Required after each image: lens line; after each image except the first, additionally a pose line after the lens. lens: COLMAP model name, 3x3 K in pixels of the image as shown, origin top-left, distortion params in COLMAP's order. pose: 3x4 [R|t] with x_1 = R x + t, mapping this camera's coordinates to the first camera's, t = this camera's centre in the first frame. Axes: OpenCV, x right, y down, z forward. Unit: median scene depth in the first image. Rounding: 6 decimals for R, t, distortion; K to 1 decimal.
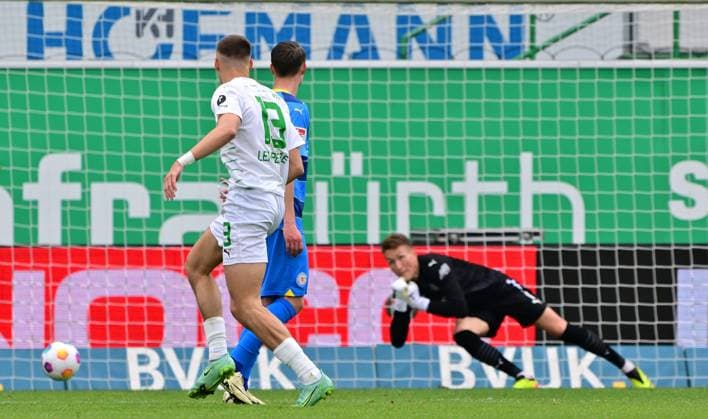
lens RADIAL K [[1834.4, 0, 354.2], [0, 1834.4, 207.8], [0, 0, 1]] dist [0.036104, 0.000000]
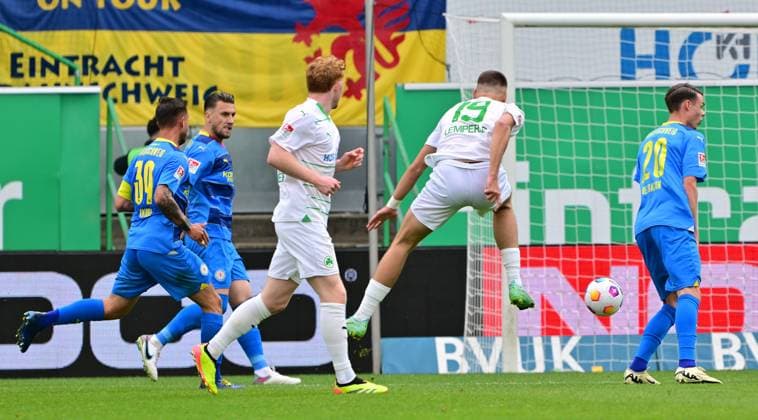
lens RADIAL K [[1638.8, 0, 379.0], [0, 1638.8, 211.5], [0, 0, 1]] dist [0.060118, 0.000000]
pose [[0.999316, -0.009874, 0.035648, -0.364236], [0.009917, 0.999950, -0.001033, 0.000291], [-0.035636, 0.001386, 0.999364, -0.006653]]
